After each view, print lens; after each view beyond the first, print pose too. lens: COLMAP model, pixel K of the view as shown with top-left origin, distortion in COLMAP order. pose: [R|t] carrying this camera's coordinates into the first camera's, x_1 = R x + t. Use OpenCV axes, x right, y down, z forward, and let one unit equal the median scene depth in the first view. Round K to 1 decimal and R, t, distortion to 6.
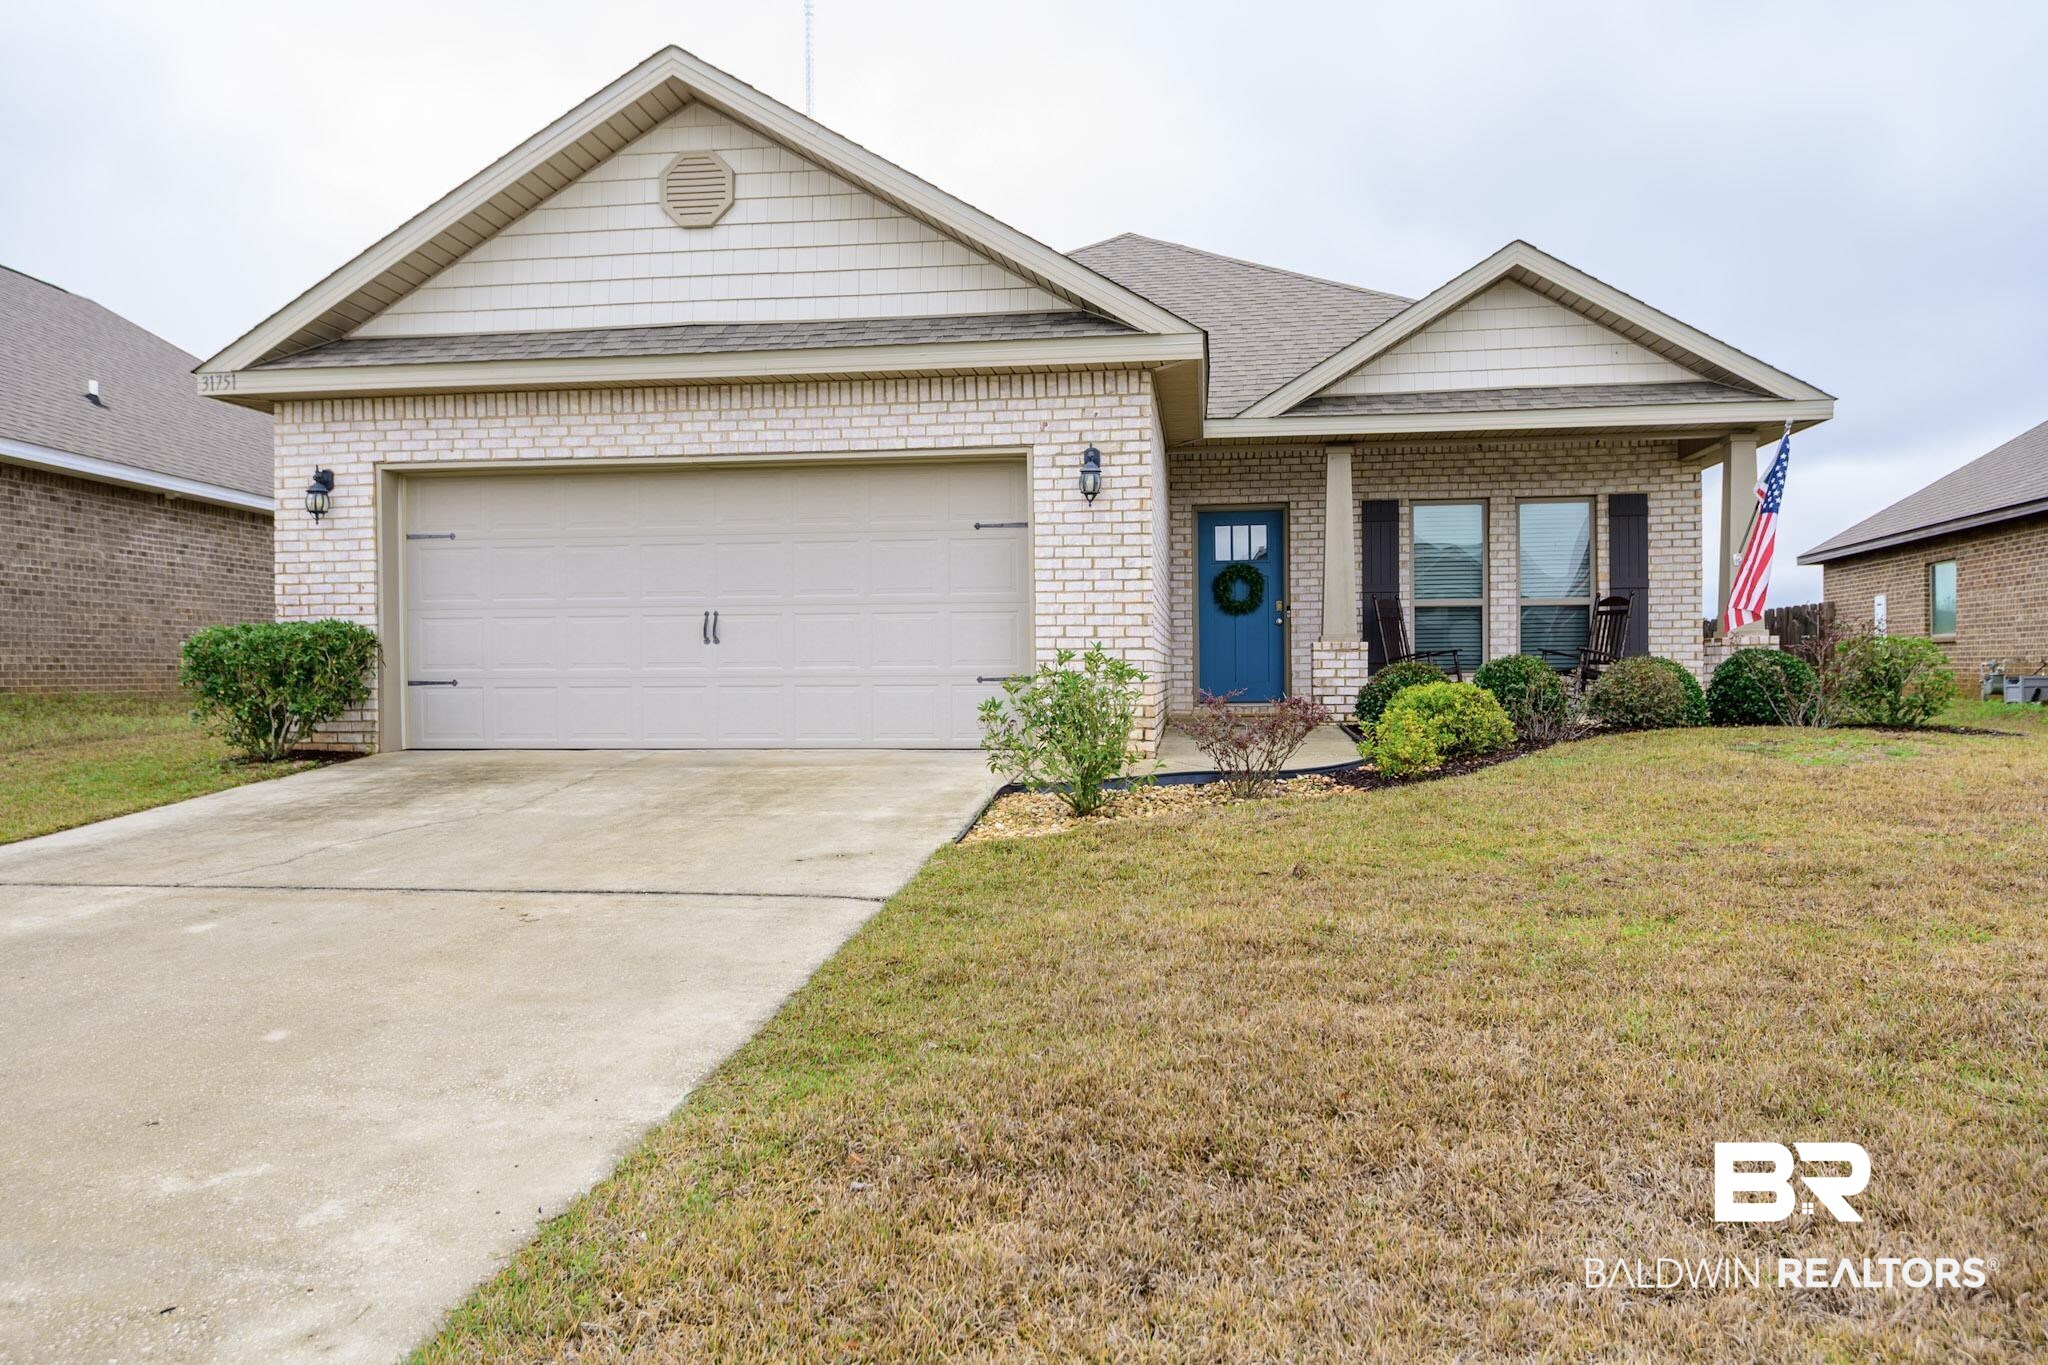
lens RADIAL K [[1406.1, 0, 1025.1], [0, 1406.1, 681.6], [0, 0, 1]] dist [0.007584, -0.004053]
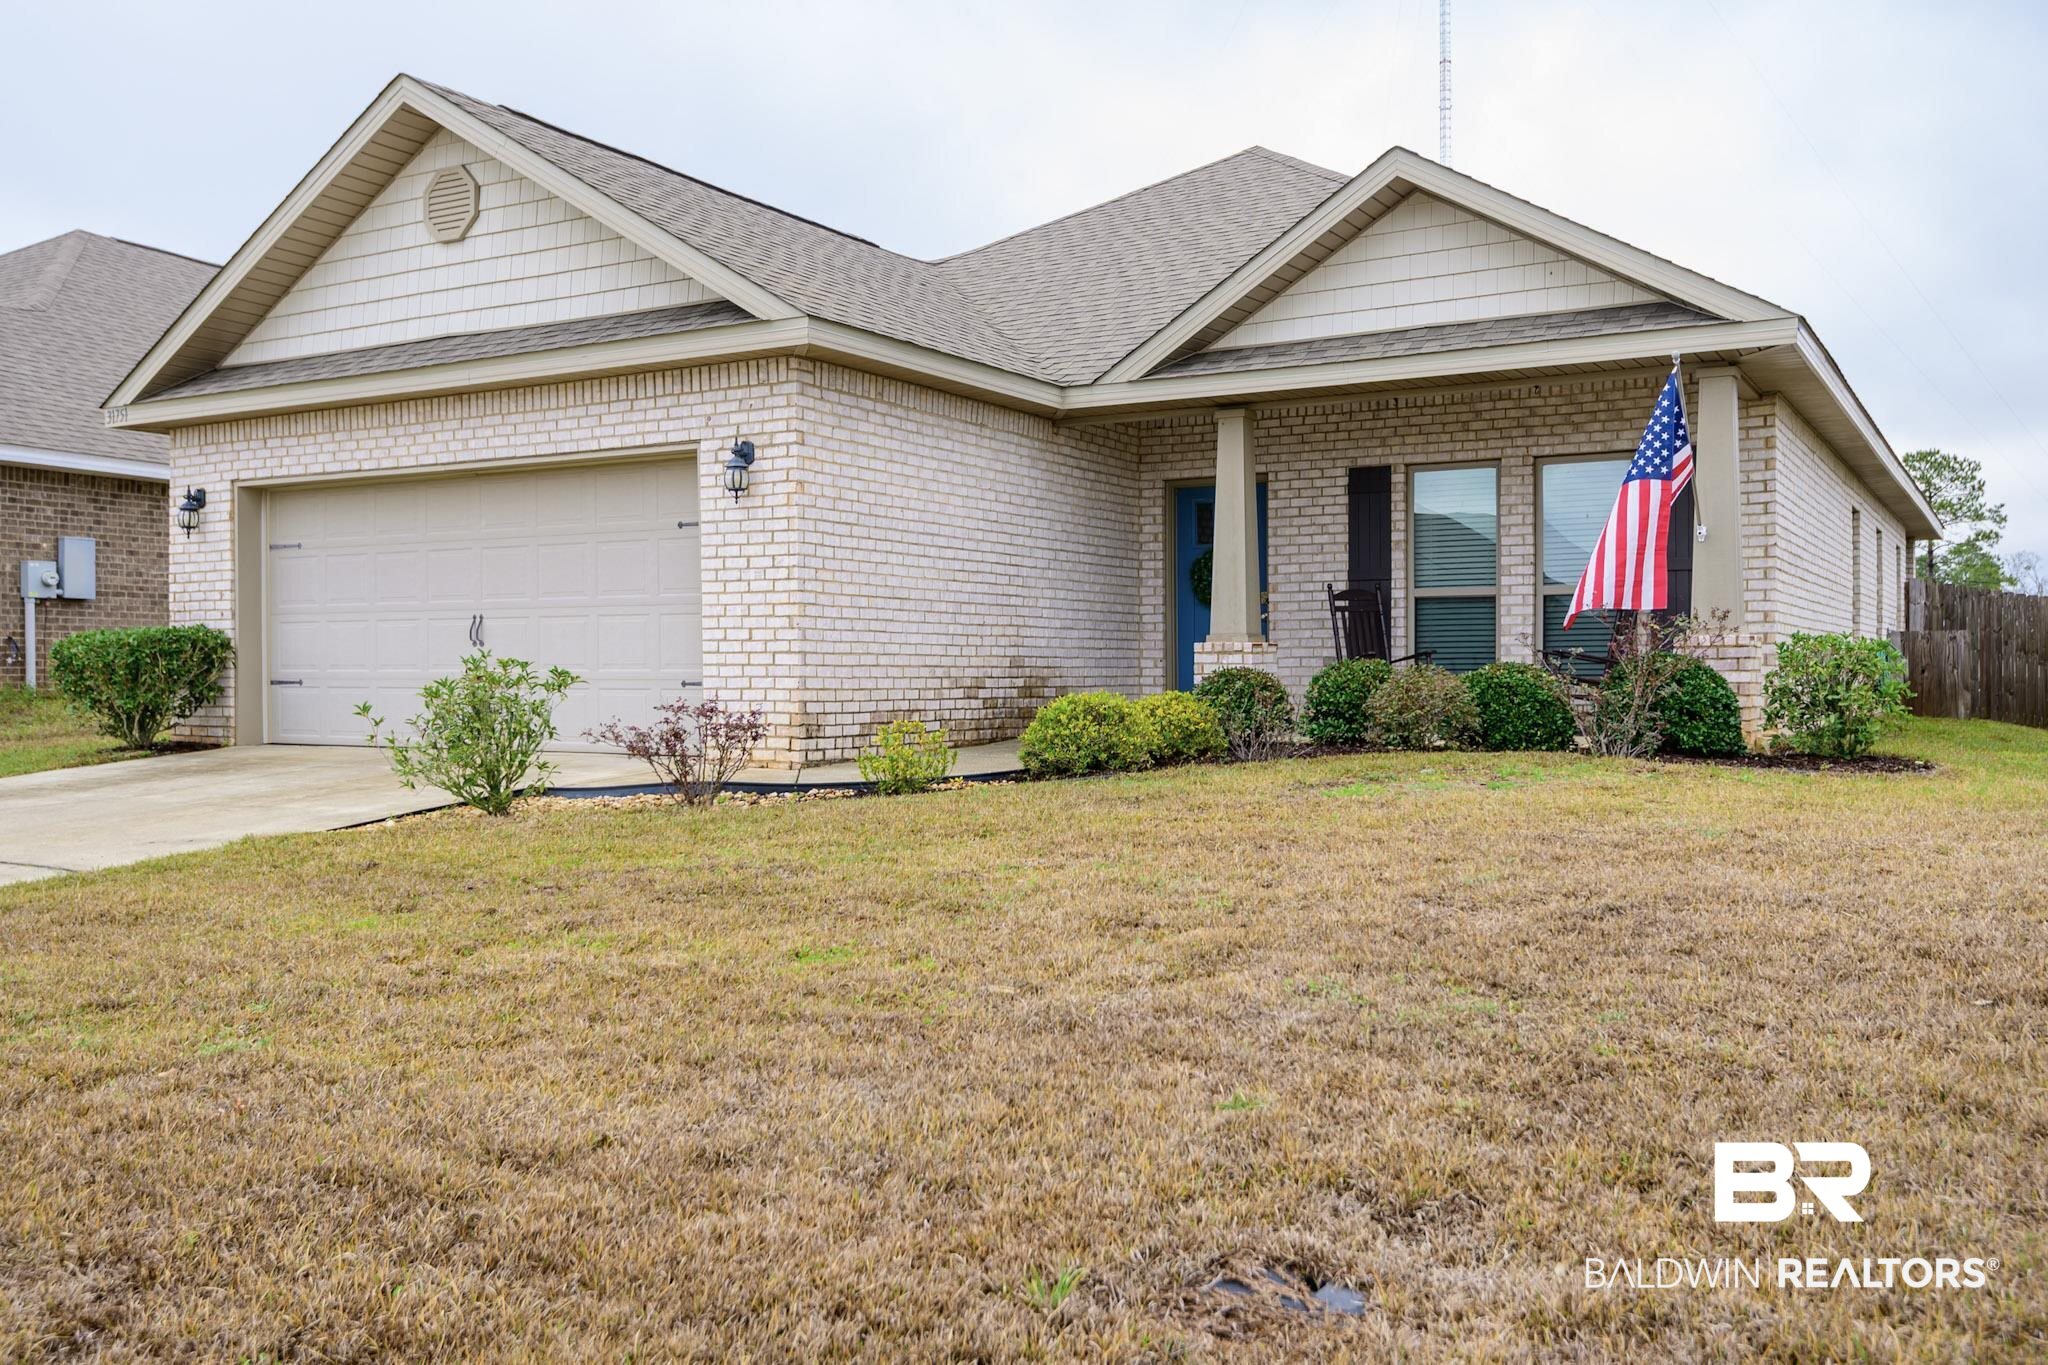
lens RADIAL K [[1778.0, 0, 1024.0], [0, 1778.0, 674.3], [0, 0, 1]] dist [0.008950, 0.002443]
pose [[0.918535, 0.007030, -0.395278, 0.650837], [-0.008620, 0.999960, -0.002247, -0.007194], [0.395246, 0.005472, 0.918559, -0.026875]]
